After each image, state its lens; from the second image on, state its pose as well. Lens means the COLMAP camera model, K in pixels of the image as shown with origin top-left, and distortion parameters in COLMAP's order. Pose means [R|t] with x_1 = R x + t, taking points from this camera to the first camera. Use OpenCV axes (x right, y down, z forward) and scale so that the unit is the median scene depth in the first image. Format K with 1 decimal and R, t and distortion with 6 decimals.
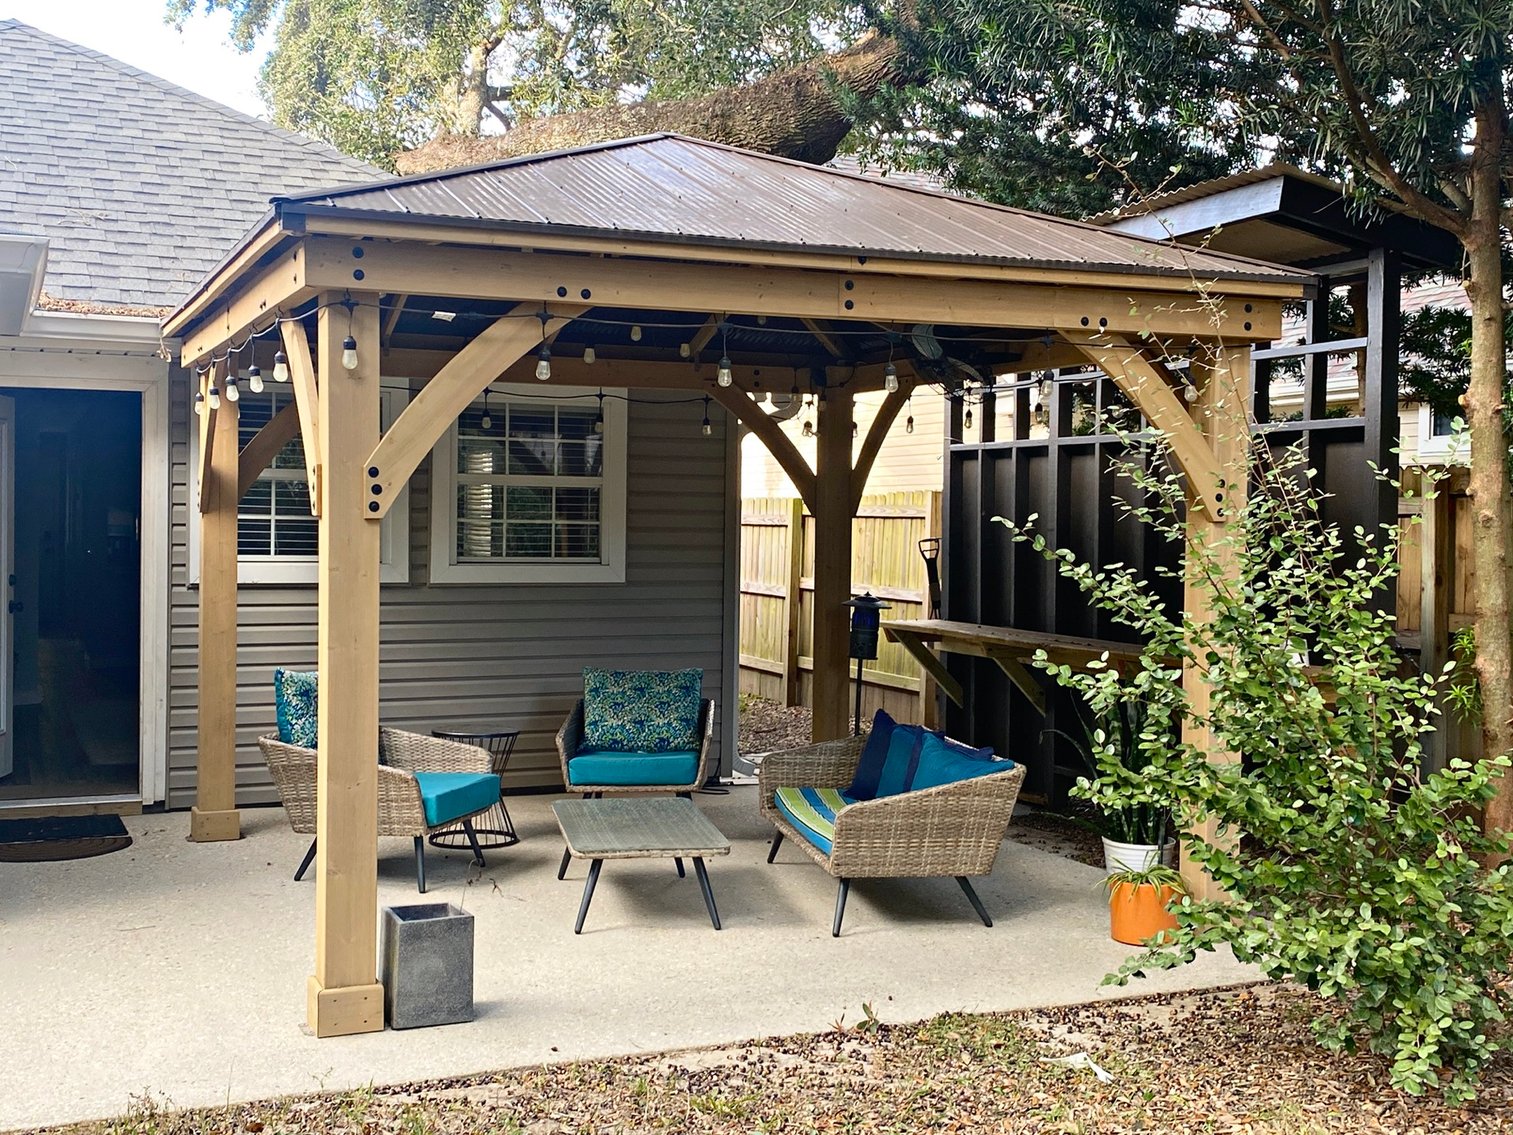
lens RADIAL K [[1792.2, 0, 756.5], [0, 1792.2, 567.5], [0, 0, 1]] dist [0.111533, 0.016864]
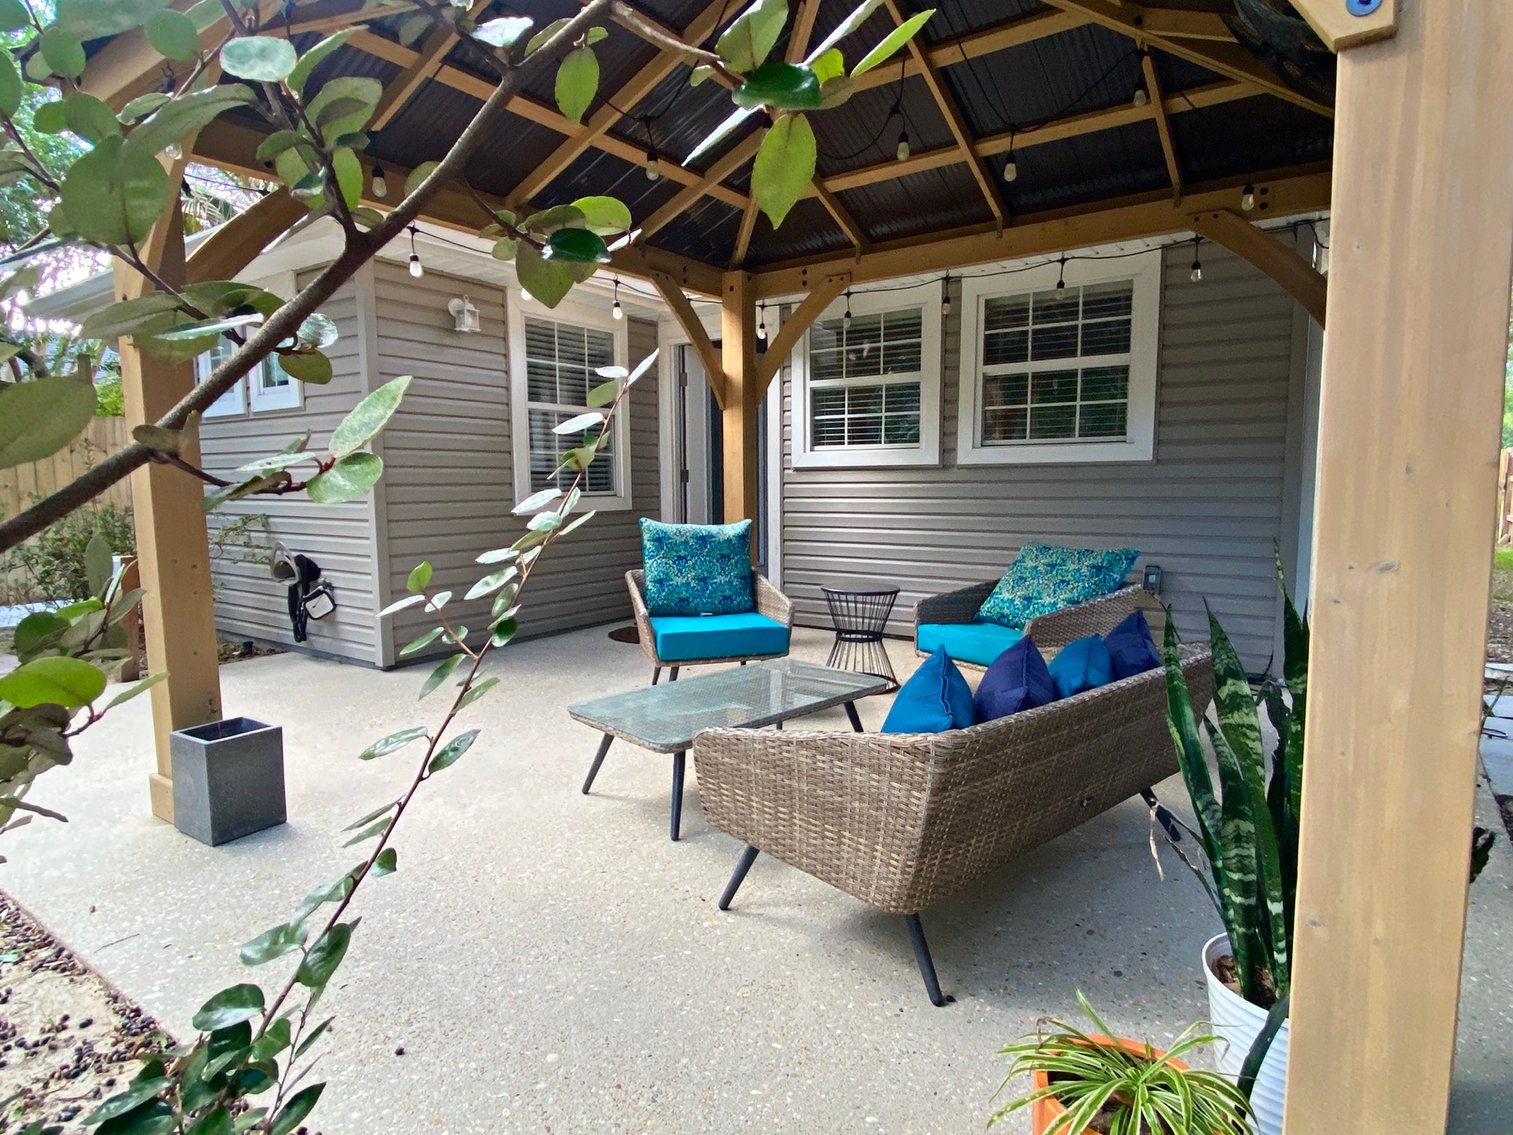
lens RADIAL K [[846.7, 0, 668.0], [0, 846.7, 568.5], [0, 0, 1]] dist [-0.037101, -0.000100]
pose [[0.499028, 0.070405, -0.863721, 0.192866], [-0.009936, 0.997094, 0.075536, 0.035525], [0.866529, -0.029113, 0.498277, 0.552671]]
